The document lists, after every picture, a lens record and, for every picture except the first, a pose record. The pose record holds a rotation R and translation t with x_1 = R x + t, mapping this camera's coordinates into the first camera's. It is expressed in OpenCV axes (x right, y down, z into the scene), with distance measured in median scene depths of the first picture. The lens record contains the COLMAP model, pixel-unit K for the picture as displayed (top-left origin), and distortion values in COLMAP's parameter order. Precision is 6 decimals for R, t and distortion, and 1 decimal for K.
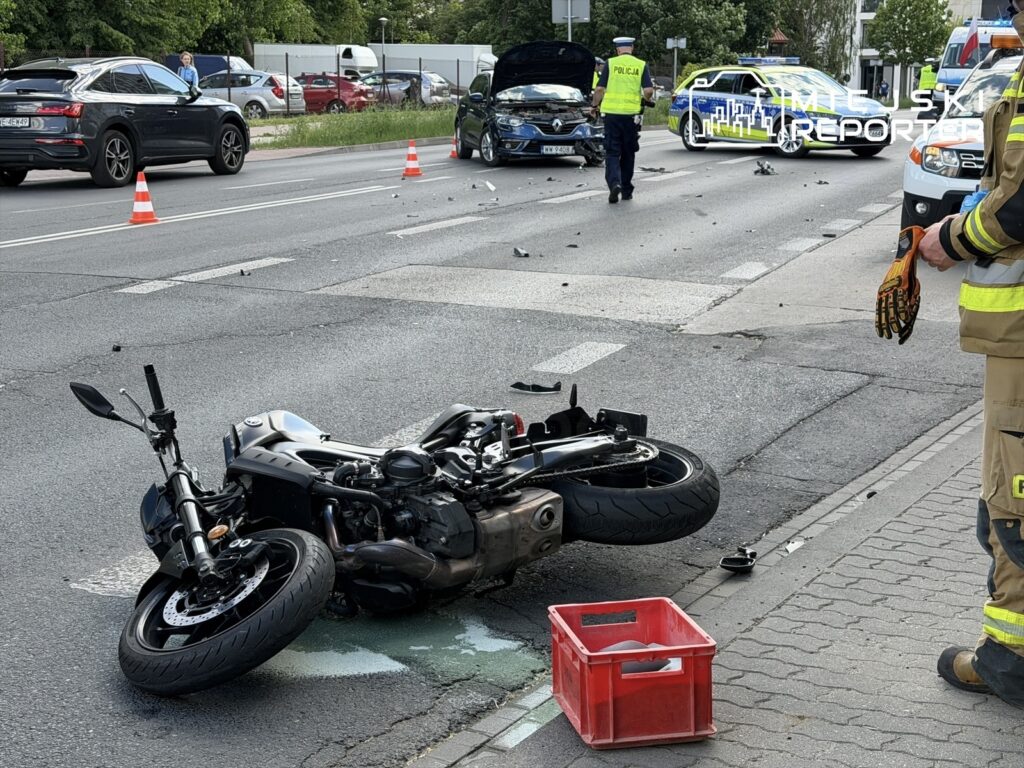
lens RADIAL K [[1722.9, 0, 533.4], [0, 1722.9, 384.7], [0, 0, 1]] dist [0.146477, 0.028931]
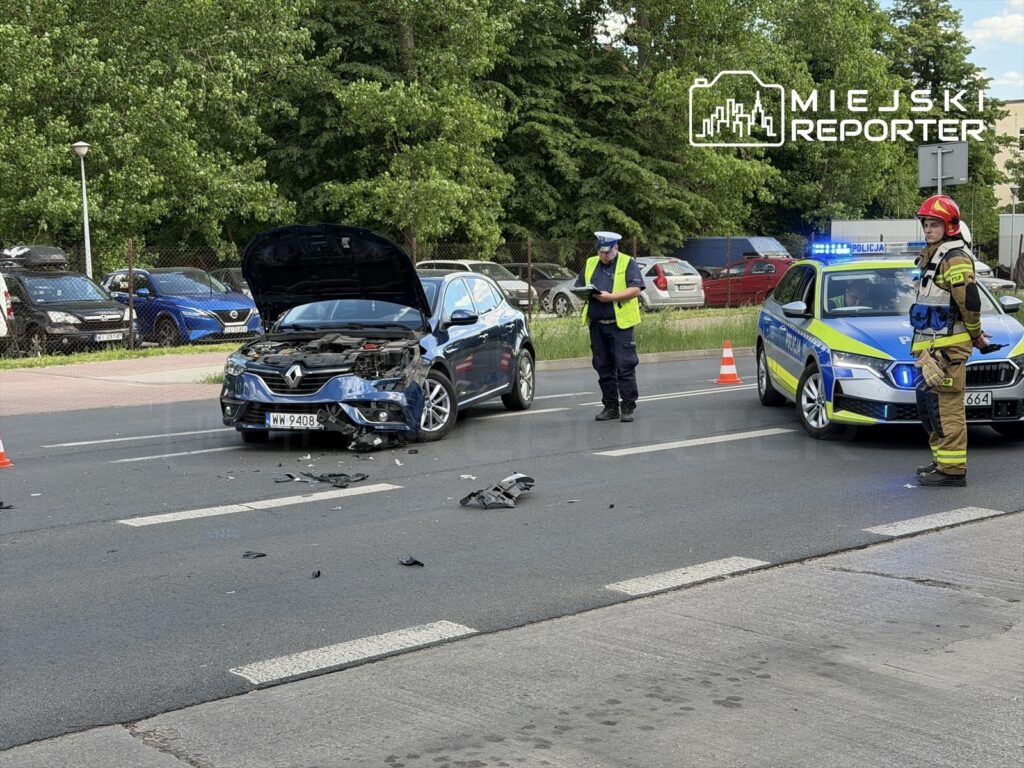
lens RADIAL K [[1597.2, 0, 512.0], [0, 1597.2, 384.0], [0, 0, 1]] dist [0.168864, -0.256730]
pose [[0.873994, 0.021330, -0.485468, 1.179664], [-0.065769, 0.995036, -0.074686, -0.422406], [0.481465, 0.097204, 0.871059, 2.187369]]
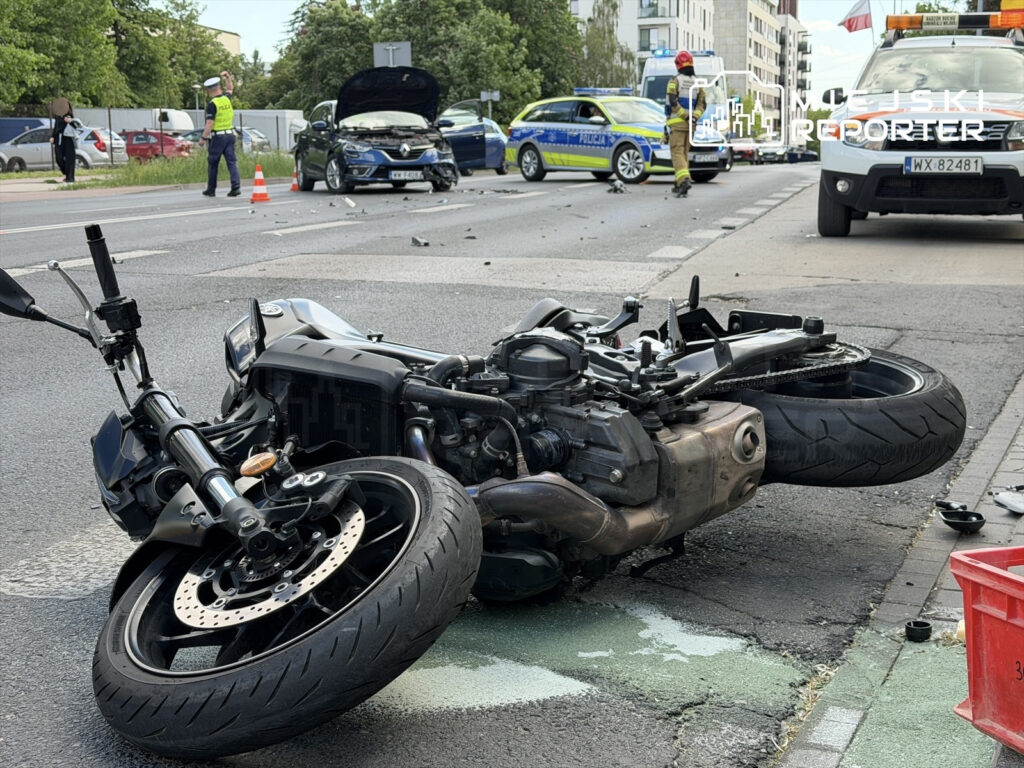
lens RADIAL K [[1597.2, 0, 512.0], [0, 1597.2, 384.0], [0, 0, 1]] dist [0.168864, -0.256730]
pose [[0.993731, -0.031623, 0.107232, -0.103127], [0.035097, 0.998913, -0.030670, 0.051749], [-0.106145, 0.034241, 0.993761, 0.310383]]
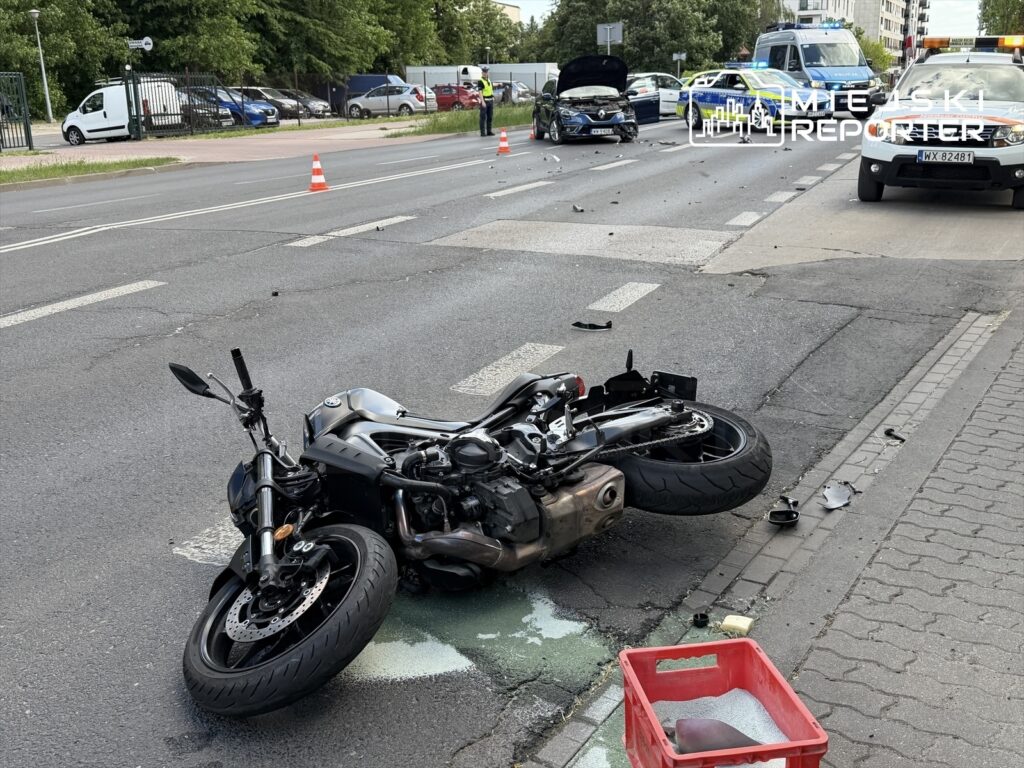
lens RADIAL K [[1047.8, 0, 512.0], [0, 1047.8, 384.0], [0, 0, 1]] dist [0.206387, -0.472092]
pose [[0.997566, -0.006869, -0.069396, -0.004623], [0.013642, 0.995132, 0.097601, -0.038855], [0.068388, -0.098310, 0.992803, 0.272211]]
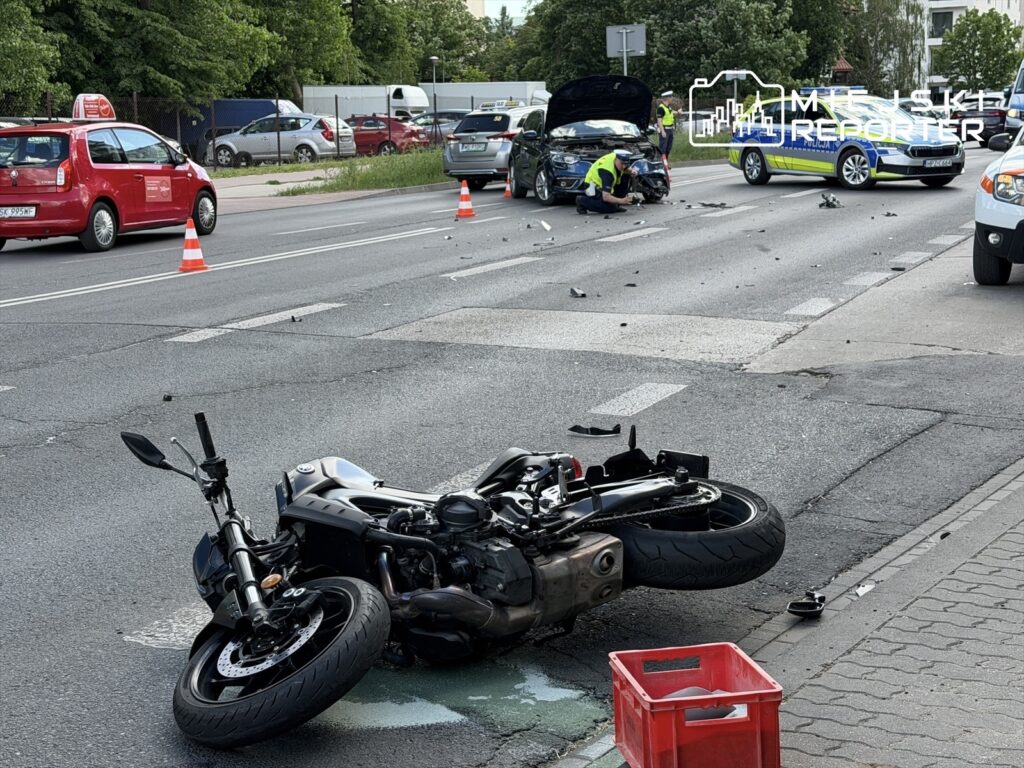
lens RADIAL K [[1779.9, 0, 528.8], [0, 1779.9, 403.7], [0, 0, 1]] dist [0.145615, 0.021379]
pose [[0.999191, -0.016944, -0.036460, 0.001571], [0.016389, 0.999746, -0.015453, 0.001657], [0.036712, 0.014843, 0.999216, -0.005167]]
